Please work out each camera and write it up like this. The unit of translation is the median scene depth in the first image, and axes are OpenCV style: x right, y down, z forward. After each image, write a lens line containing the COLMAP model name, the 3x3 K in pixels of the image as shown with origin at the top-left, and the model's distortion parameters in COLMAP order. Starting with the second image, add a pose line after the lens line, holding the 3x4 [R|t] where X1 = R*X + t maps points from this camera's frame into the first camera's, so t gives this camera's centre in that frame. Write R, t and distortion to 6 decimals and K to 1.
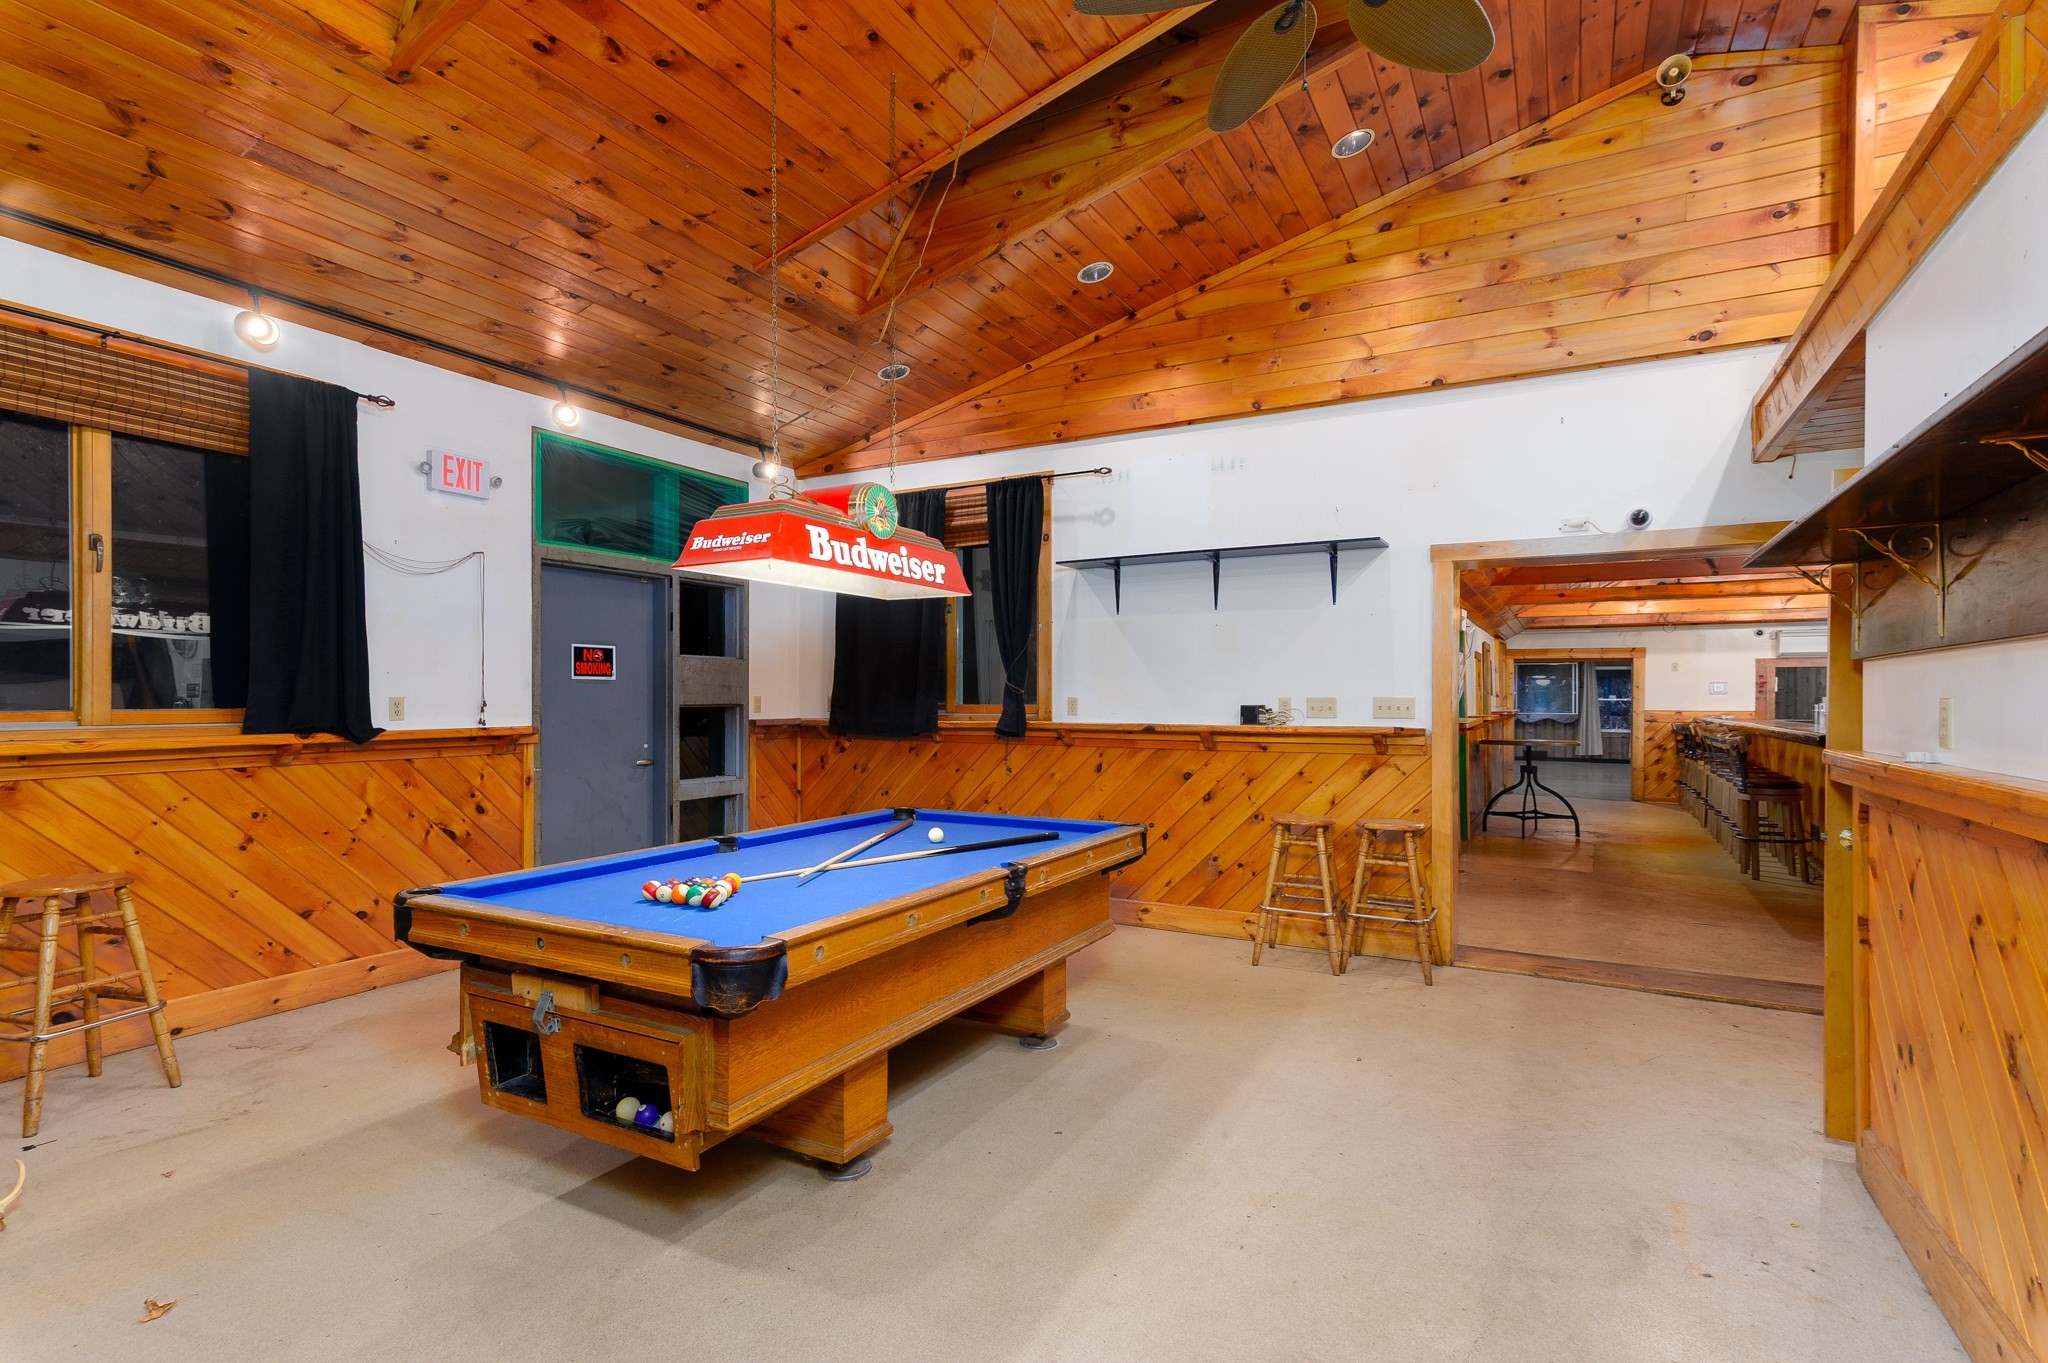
lens RADIAL K [[961.6, 0, 1024.0], [0, 961.6, 681.5], [0, 0, 1]] dist [0.003645, -0.000008]
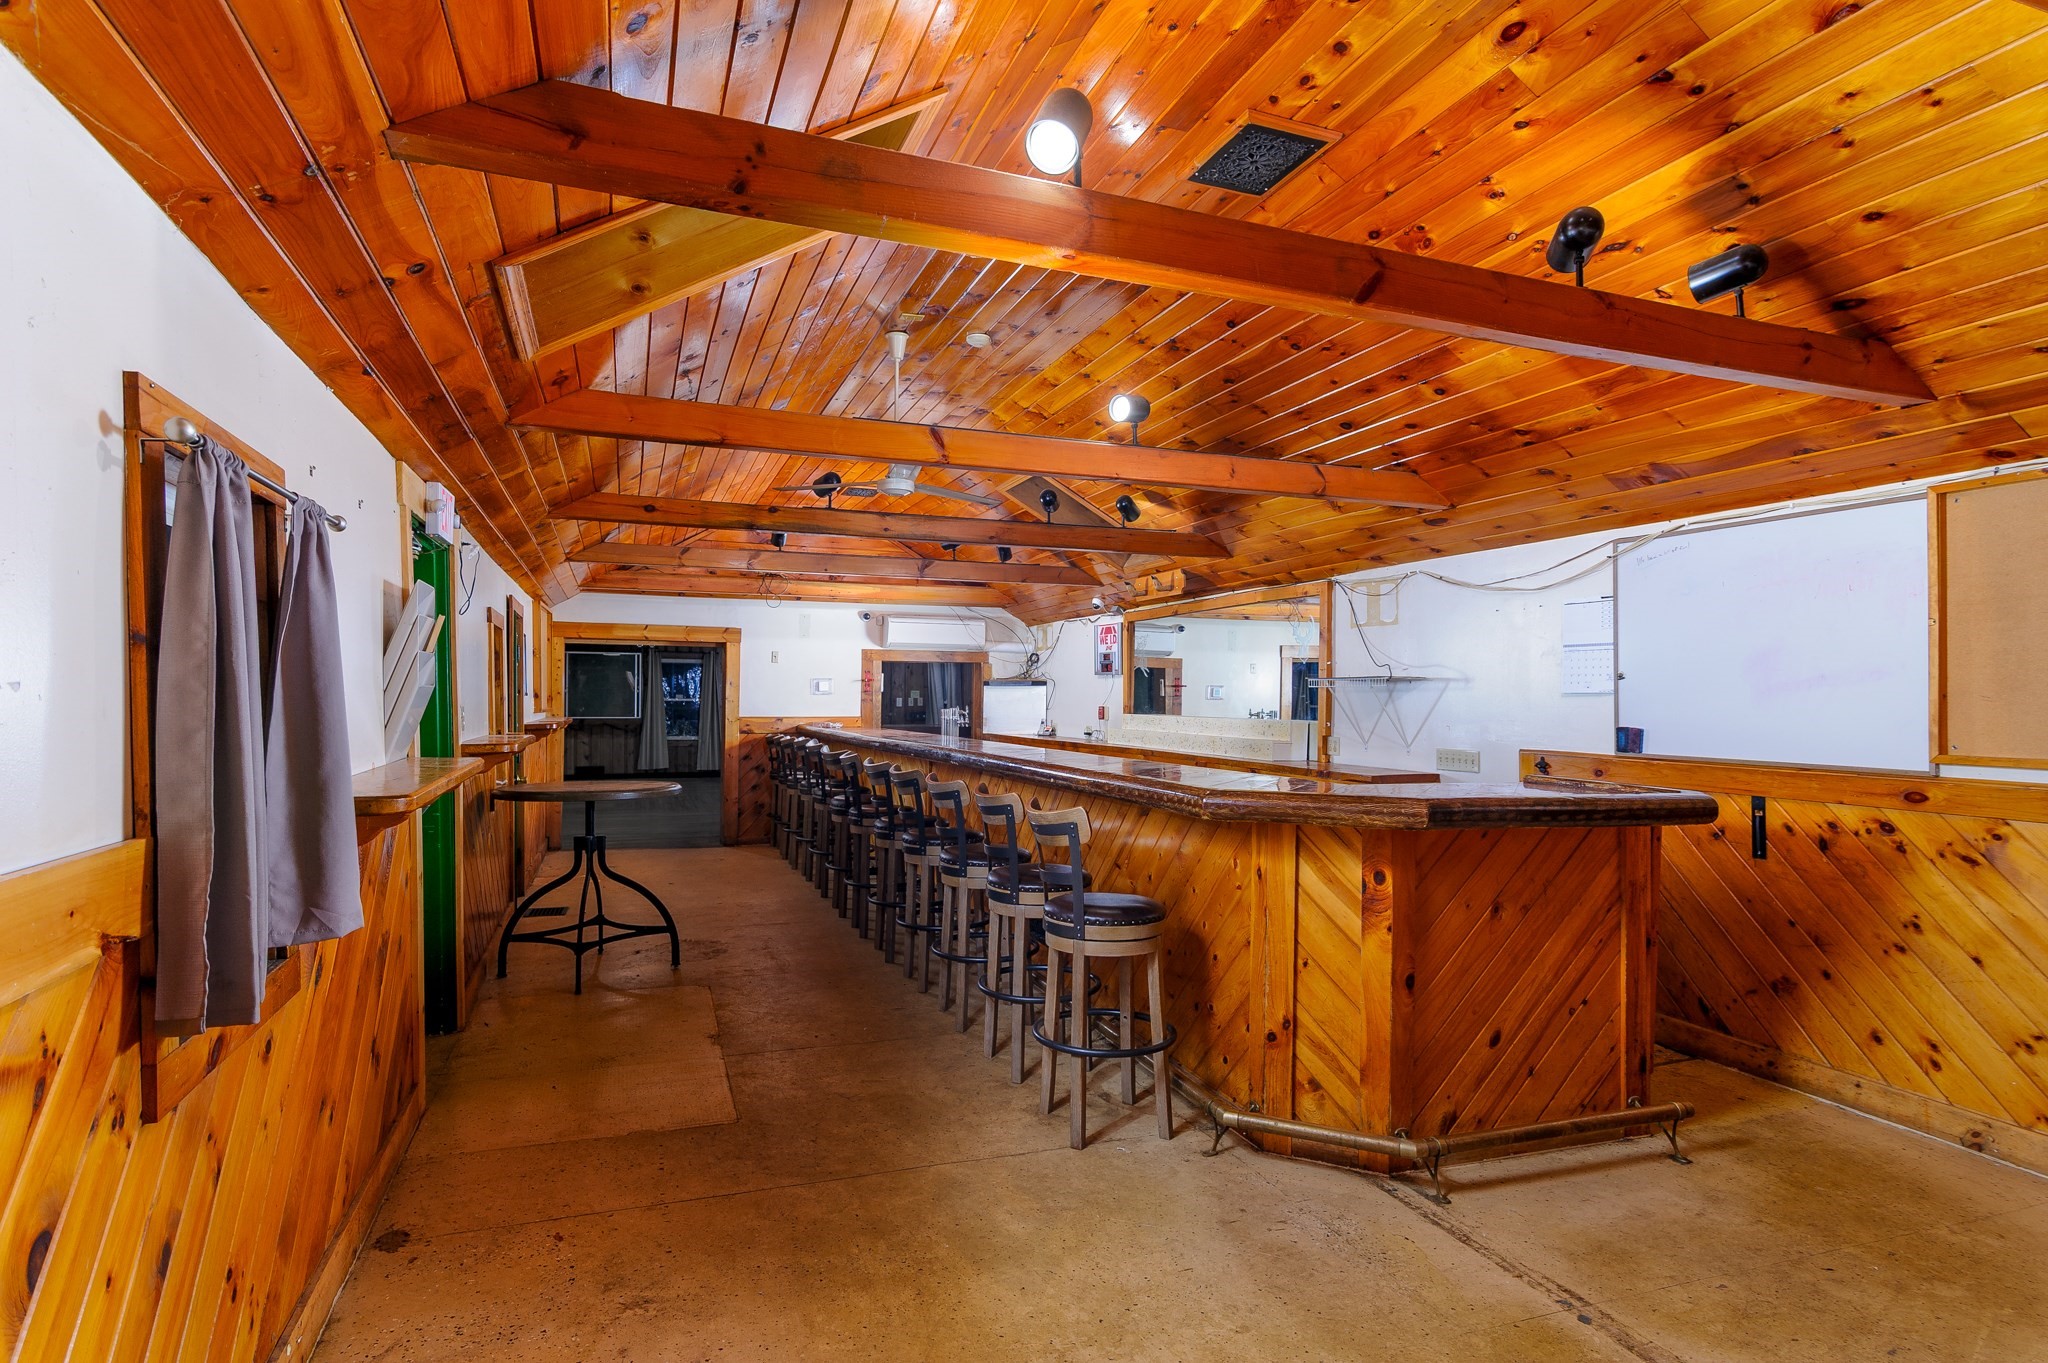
lens RADIAL K [[1089.2, 0, 1012.8], [0, 1089.2, 700.5], [0, 0, 1]] dist [-0.002947, 0.000004]
pose [[0.650494, -0.000827, 0.759511, 0.168916], [-0.016917, 0.999736, 0.015578, 0.002218], [-0.759323, -0.022982, 0.650308, 0.332048]]
